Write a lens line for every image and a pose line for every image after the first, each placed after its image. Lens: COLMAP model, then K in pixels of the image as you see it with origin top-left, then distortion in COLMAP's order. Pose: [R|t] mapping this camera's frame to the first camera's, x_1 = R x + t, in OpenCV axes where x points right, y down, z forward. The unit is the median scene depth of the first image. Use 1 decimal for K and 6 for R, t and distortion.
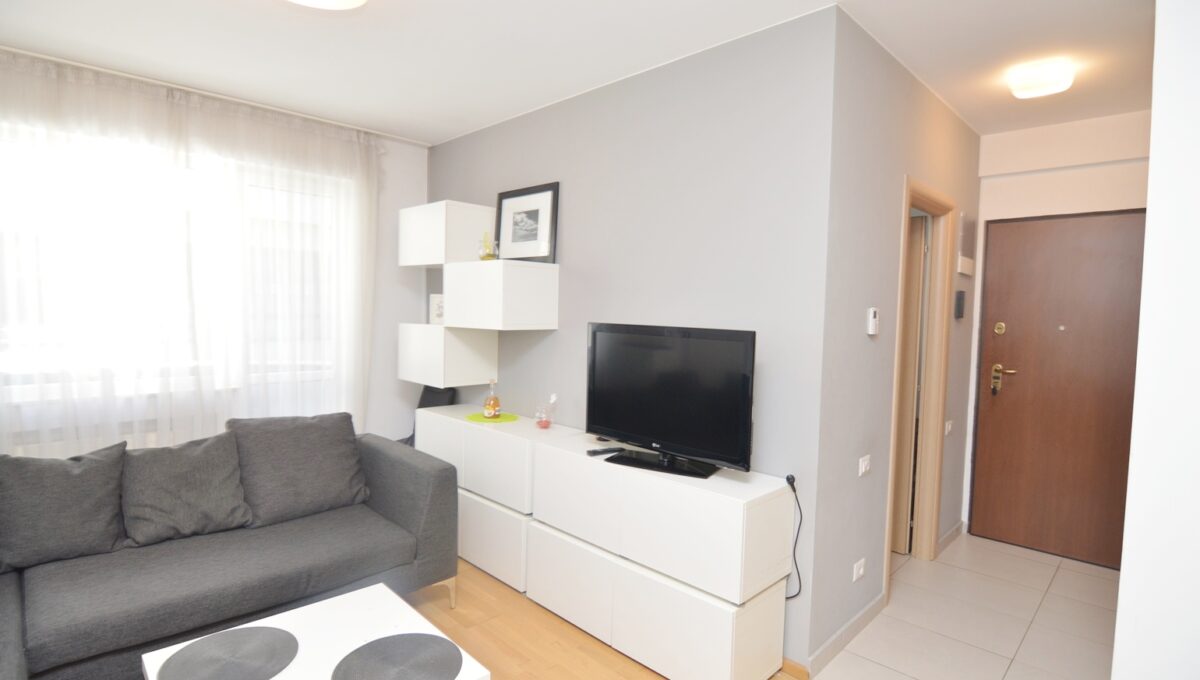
lens RADIAL K [[590.1, 0, 595.3], [0, 590.1, 339.1], [0, 0, 1]] dist [-0.003135, -0.011665]
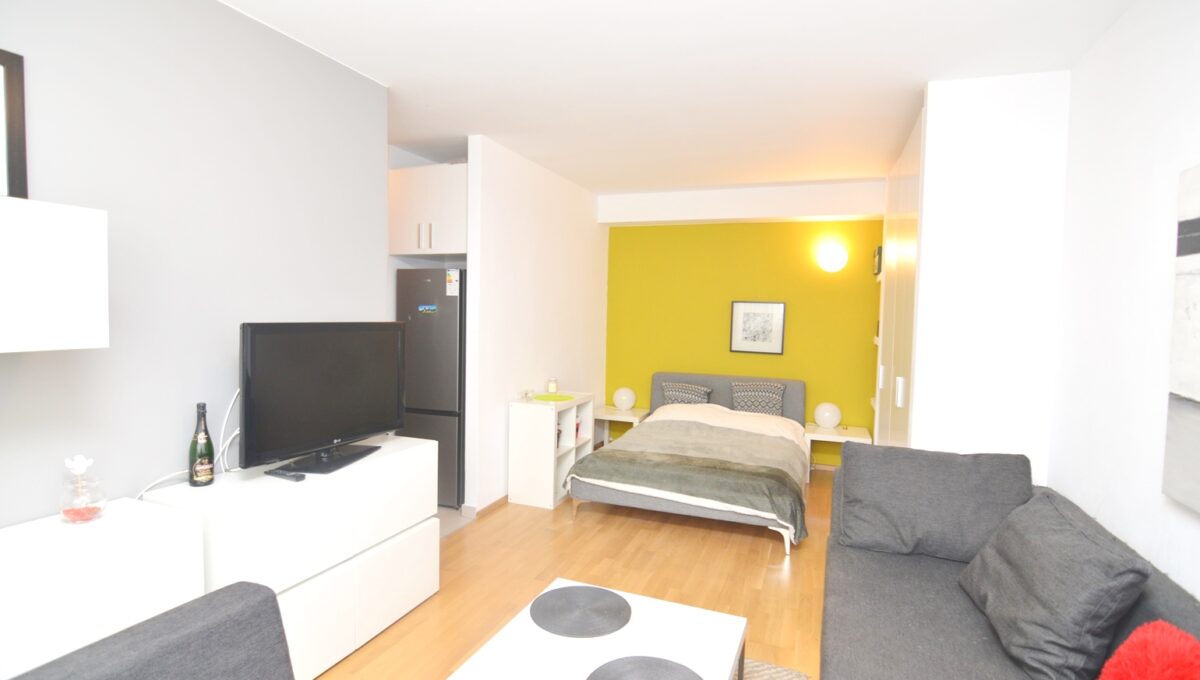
lens RADIAL K [[590.1, 0, 595.3], [0, 590.1, 339.1], [0, 0, 1]] dist [-0.003135, -0.011665]
pose [[-0.408114, -0.075843, 0.909775, -0.828997], [0.013079, 0.995955, 0.088895, -0.064506], [-0.912837, 0.048178, -0.405471, 0.843166]]
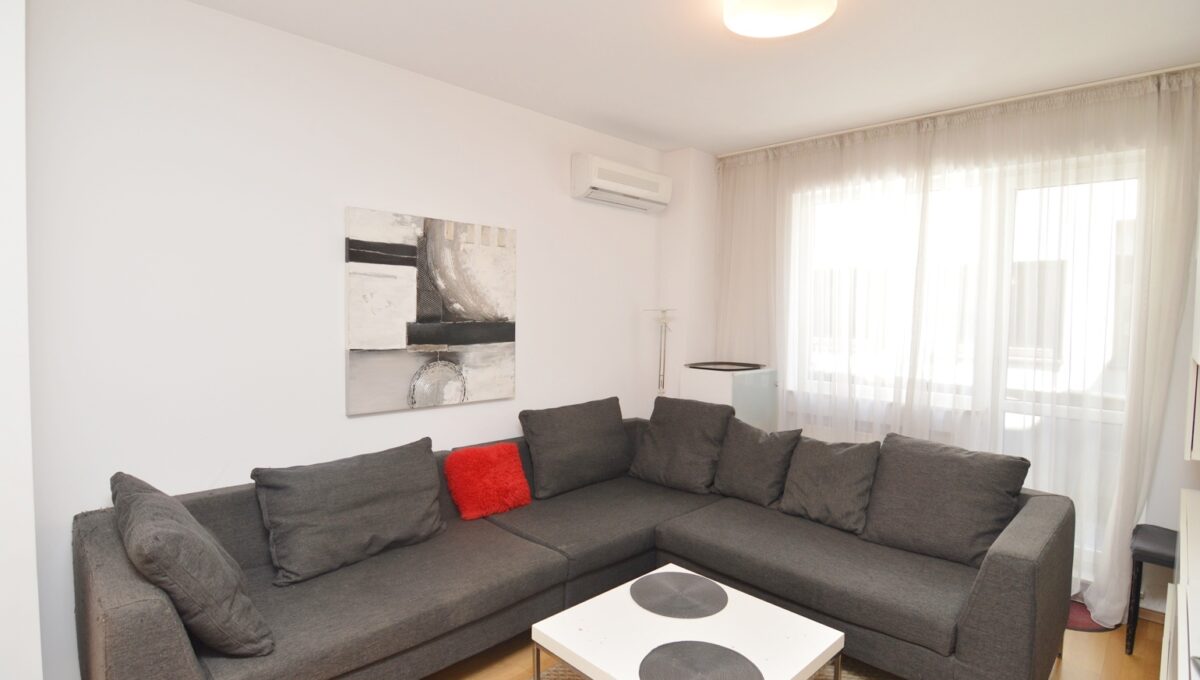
lens RADIAL K [[590.1, 0, 595.3], [0, 590.1, 339.1], [0, 0, 1]] dist [-0.003135, -0.011665]
pose [[0.012644, 0.025431, -0.999597, 0.379470], [-0.067283, 0.997432, 0.024525, -0.016039], [0.997654, 0.066946, 0.014323, 0.449458]]
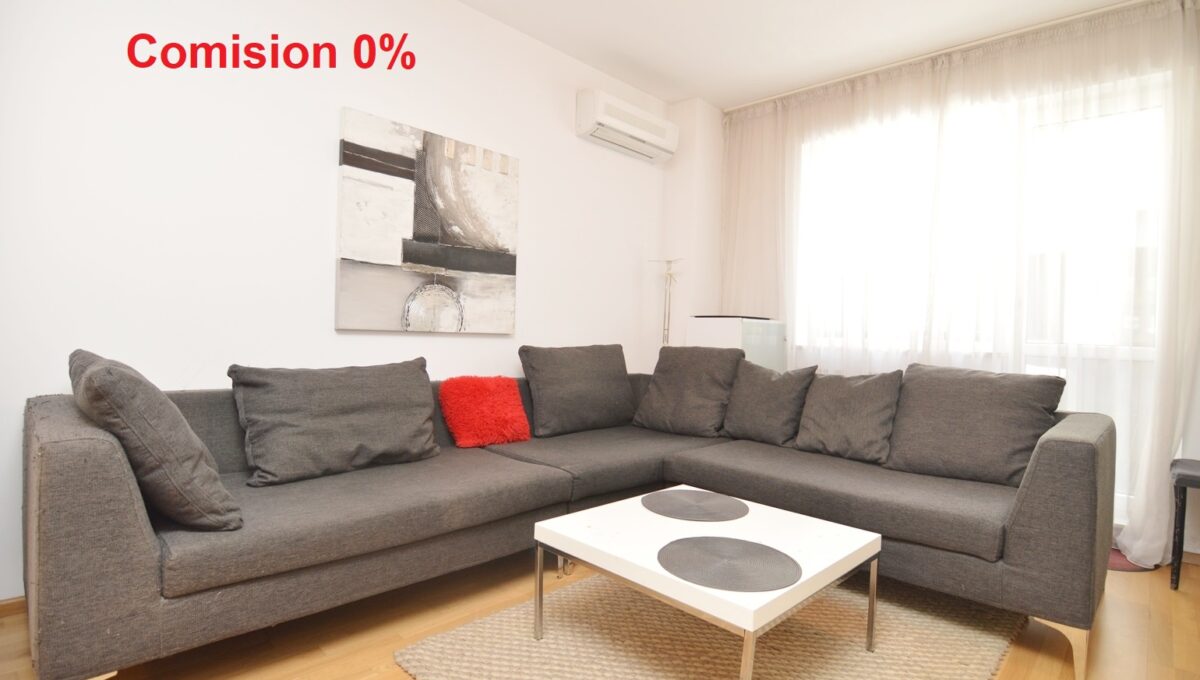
lens RADIAL K [[585.5, 0, 595.1], [0, 585.5, 339.5], [0, 0, 1]] dist [-0.003030, -0.011617]
pose [[0.024257, -0.011505, -0.999640, 0.317635], [-0.080519, 0.996663, -0.013425, 0.147369], [0.996458, 0.080815, 0.023249, 0.441373]]
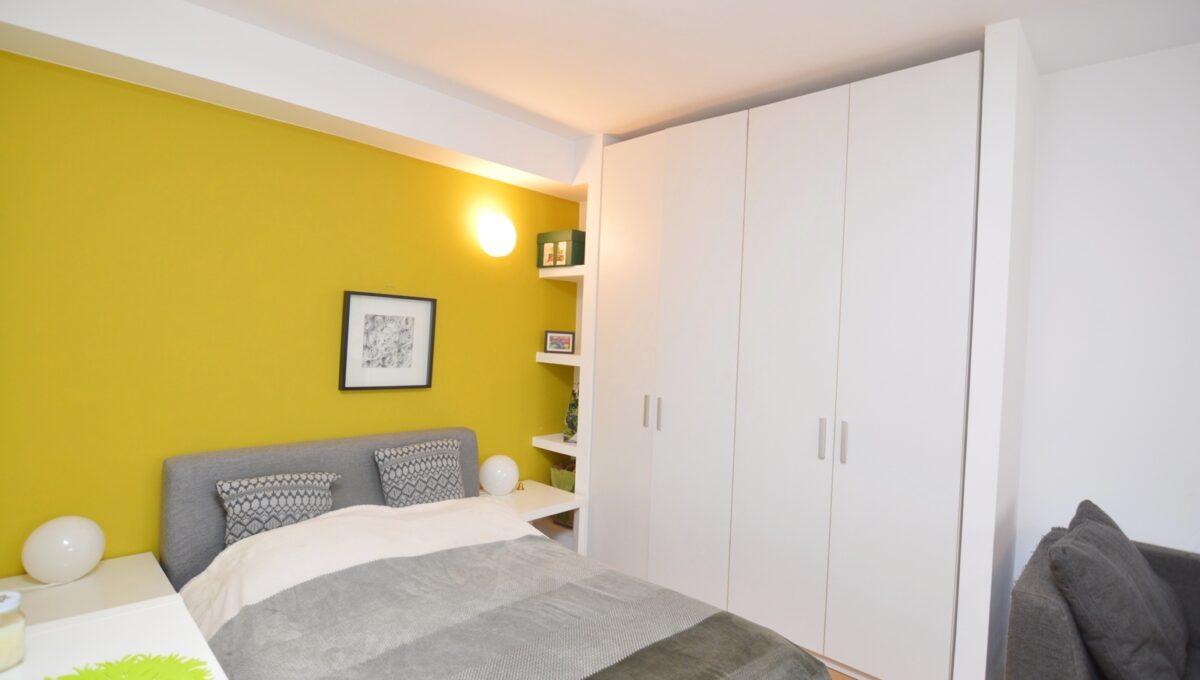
lens RADIAL K [[590.1, 0, 595.3], [0, 590.1, 339.1], [0, 0, 1]] dist [-0.003135, -0.011665]
pose [[-0.997605, -0.064304, -0.025463, 0.360089], [-0.065737, 0.996024, 0.060121, -0.017925], [0.021495, 0.061651, -0.997866, 0.642094]]
